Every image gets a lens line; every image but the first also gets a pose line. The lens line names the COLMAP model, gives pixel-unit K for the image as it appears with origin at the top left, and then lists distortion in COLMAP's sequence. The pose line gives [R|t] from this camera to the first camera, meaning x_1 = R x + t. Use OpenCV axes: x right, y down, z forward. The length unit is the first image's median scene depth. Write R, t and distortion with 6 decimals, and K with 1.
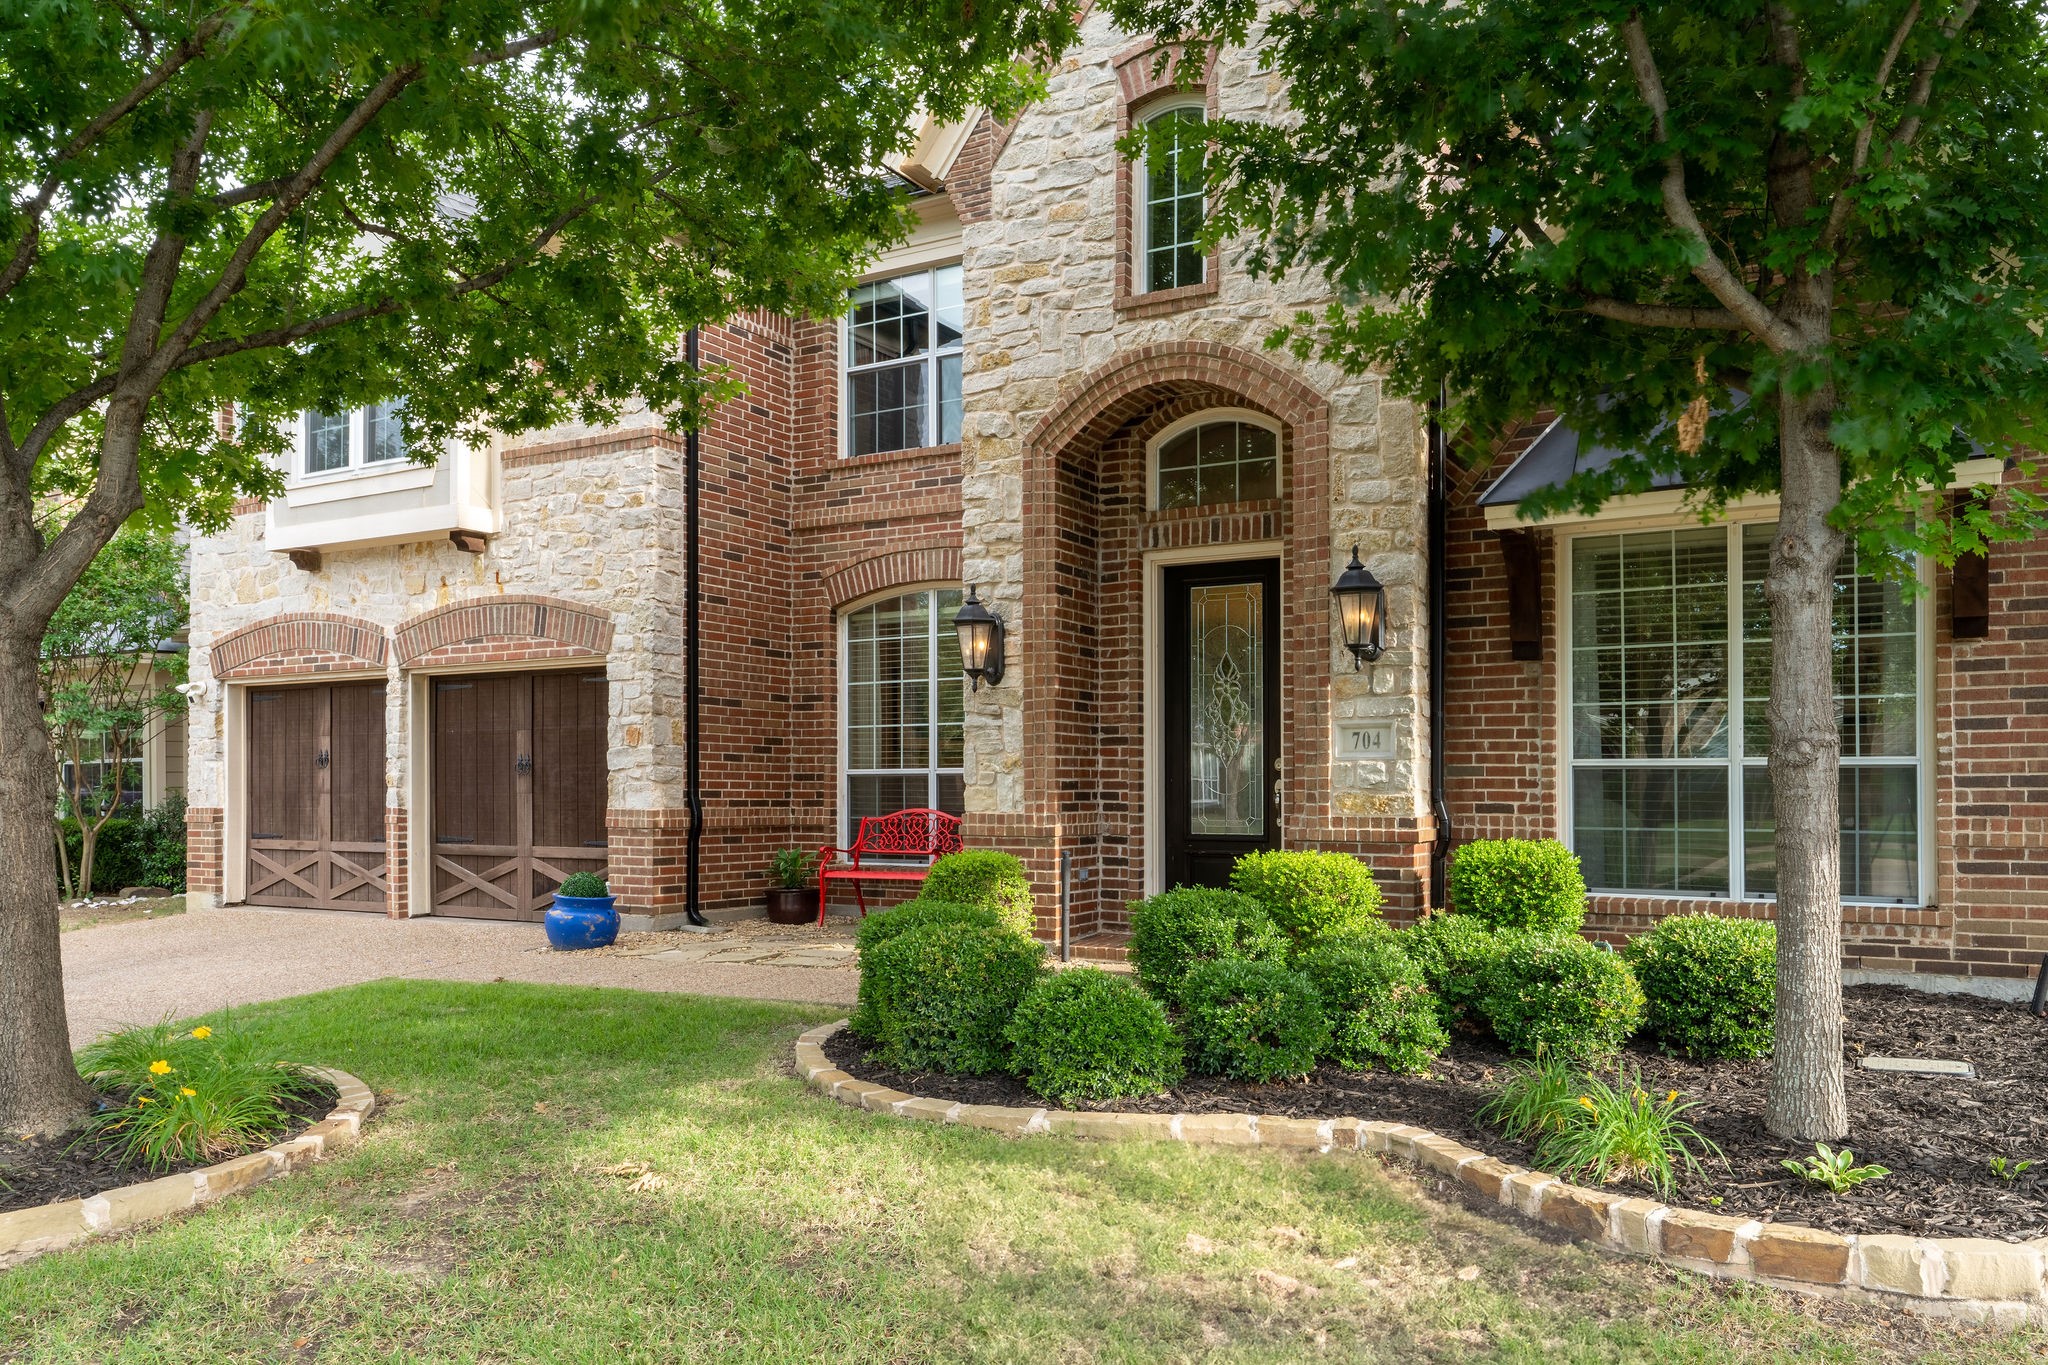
lens RADIAL K [[1326.7, 0, 1023.9], [0, 1326.7, 717.2], [0, 0, 1]] dist [-0.002523, -0.000143]
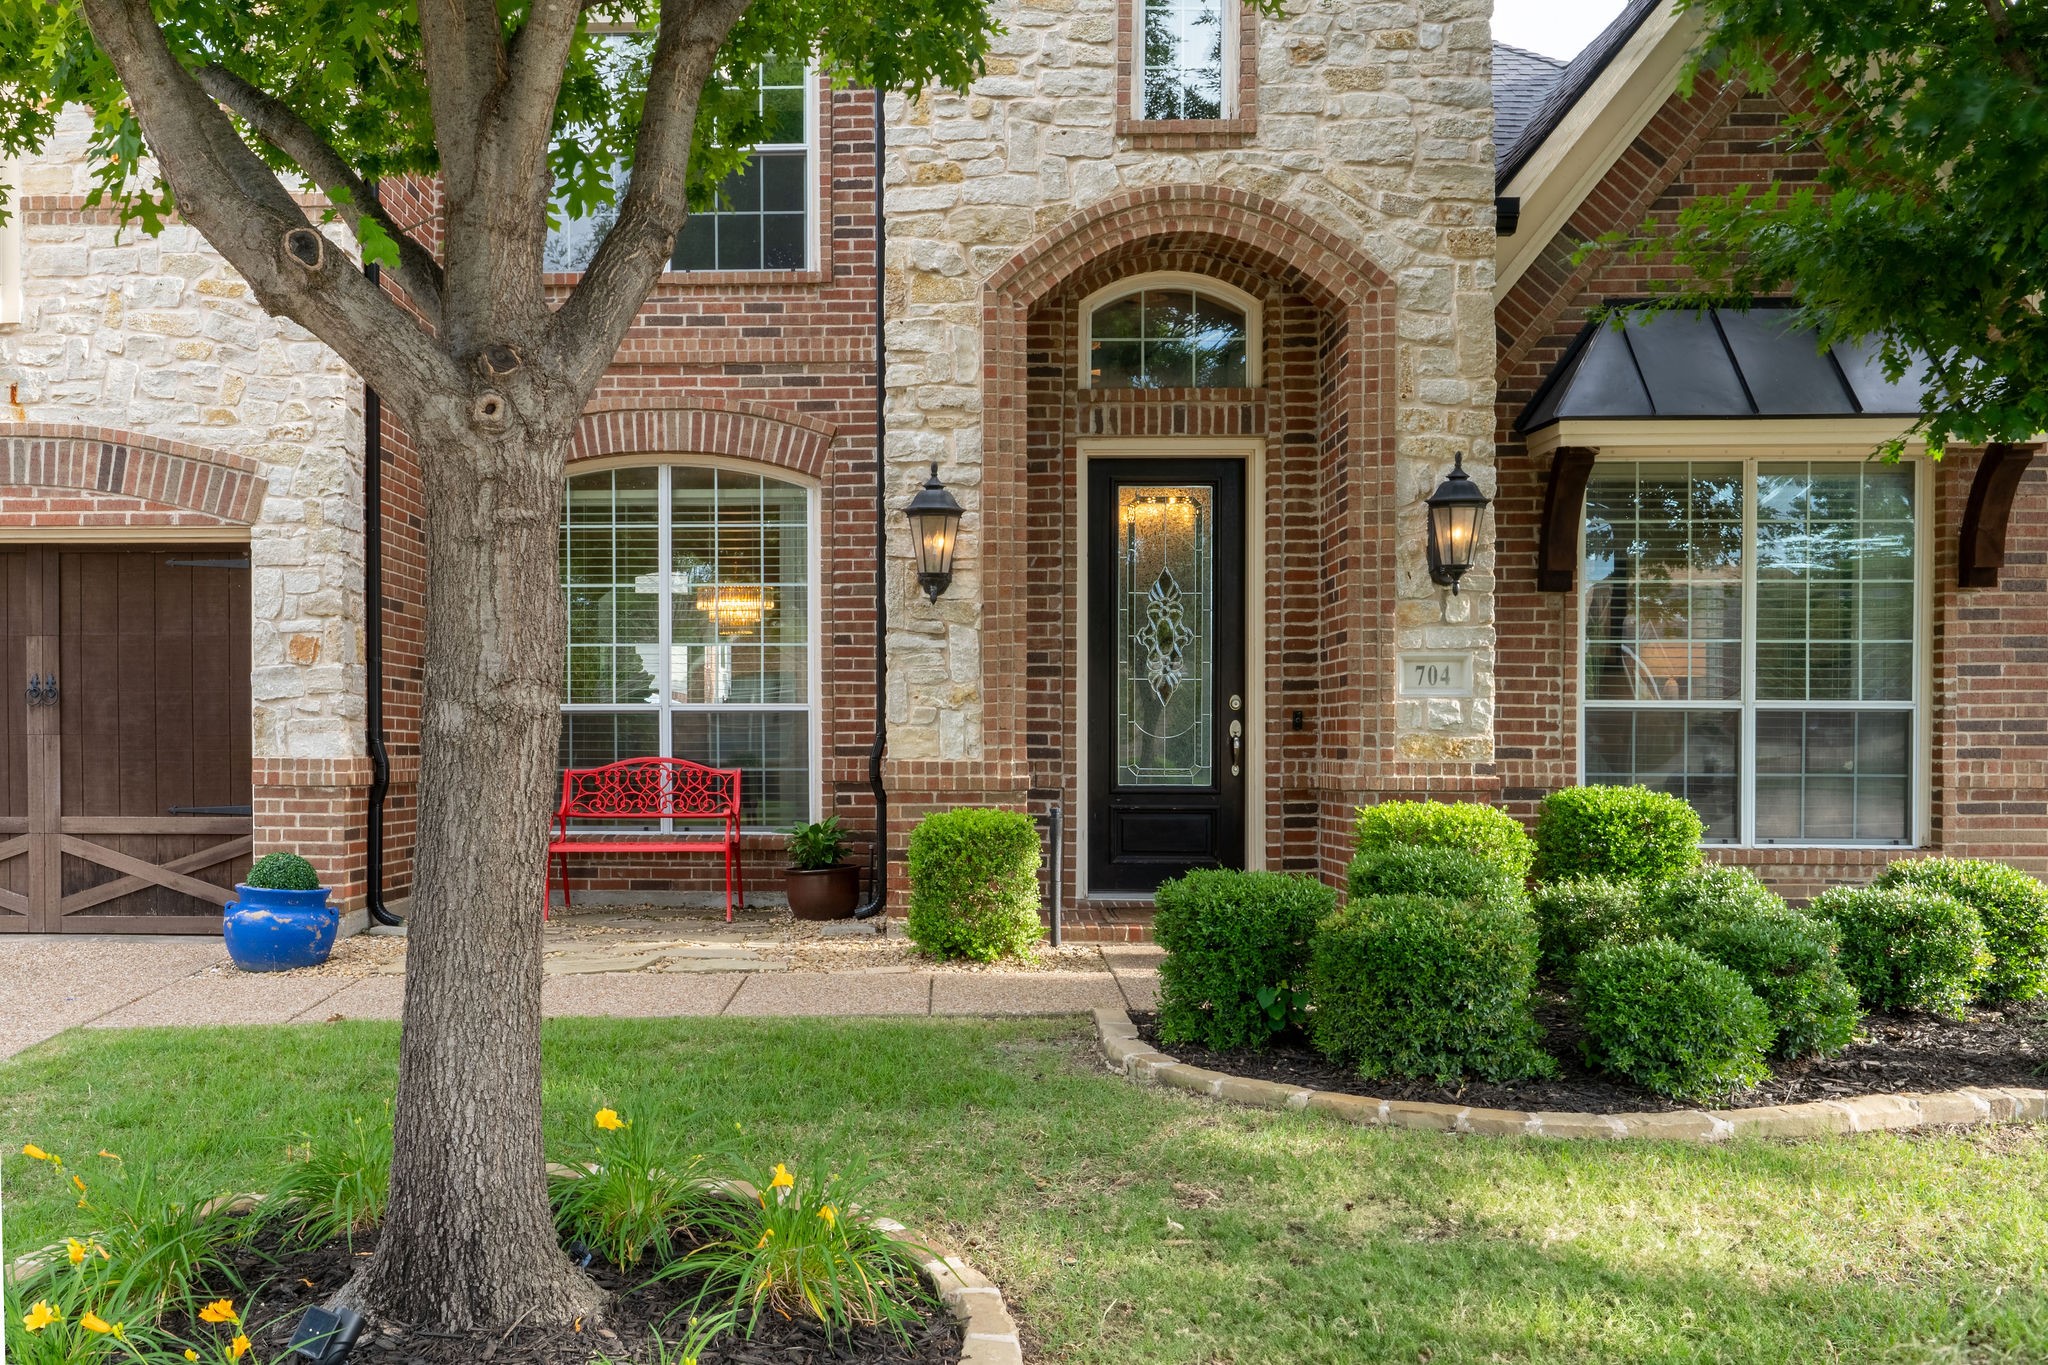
lens RADIAL K [[1605.1, 0, 1024.0], [0, 1605.1, 682.5], [0, 0, 1]] dist [-0.001512, -0.003216]
pose [[0.907036, 0.017501, 0.420689, -0.380793], [-0.025793, 0.999569, 0.014028, 0.012517], [-0.420263, -0.023575, 0.907096, 0.133515]]
